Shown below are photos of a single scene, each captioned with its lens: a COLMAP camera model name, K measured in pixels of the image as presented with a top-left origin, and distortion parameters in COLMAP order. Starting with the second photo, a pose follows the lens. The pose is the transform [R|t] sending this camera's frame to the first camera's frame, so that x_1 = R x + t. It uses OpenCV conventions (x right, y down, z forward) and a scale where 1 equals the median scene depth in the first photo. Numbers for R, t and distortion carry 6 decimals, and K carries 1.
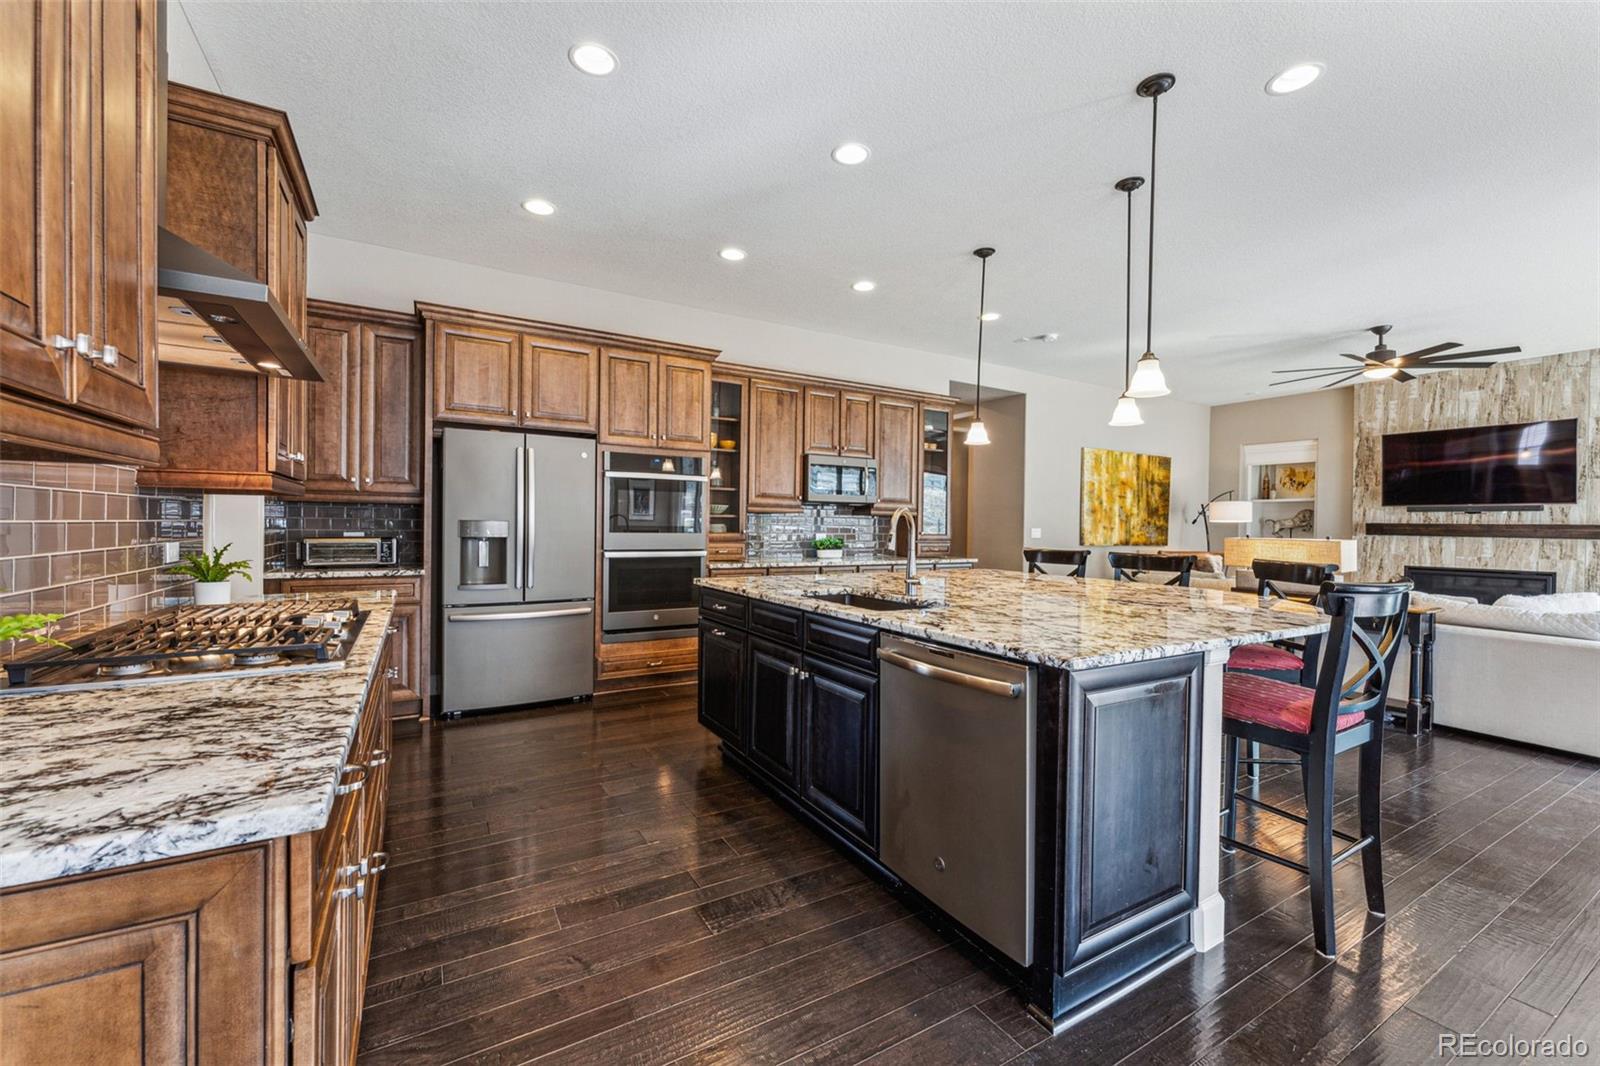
lens RADIAL K [[660.4, 0, 773.8], [0, 660.4, 534.5], [0, 0, 1]] dist [0.003160, 0.000137]
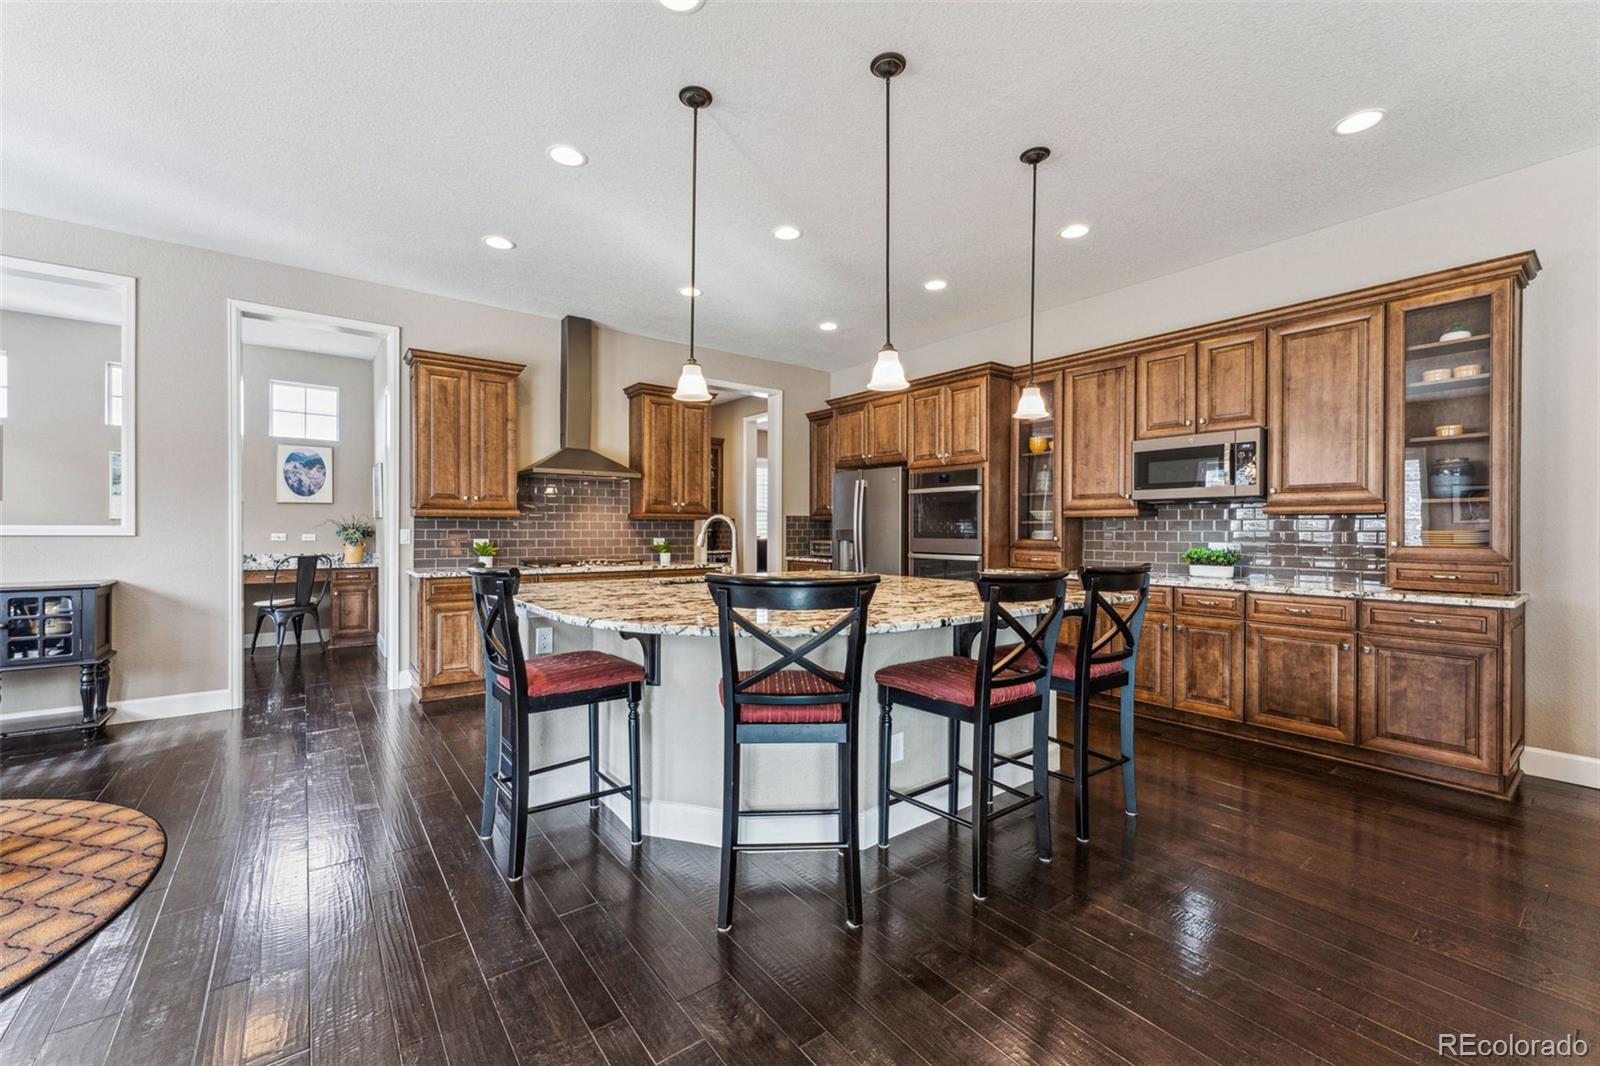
lens RADIAL K [[660.4, 0, 809.6], [0, 660.4, 532.6], [0, 0, 1]] dist [0.003160, 0.000137]
pose [[0.147943, -0.014558, -0.988889, 0.786067], [-0.018370, 0.999679, -0.017465, 0.009461], [0.988825, 0.020750, 0.147628, 0.511362]]
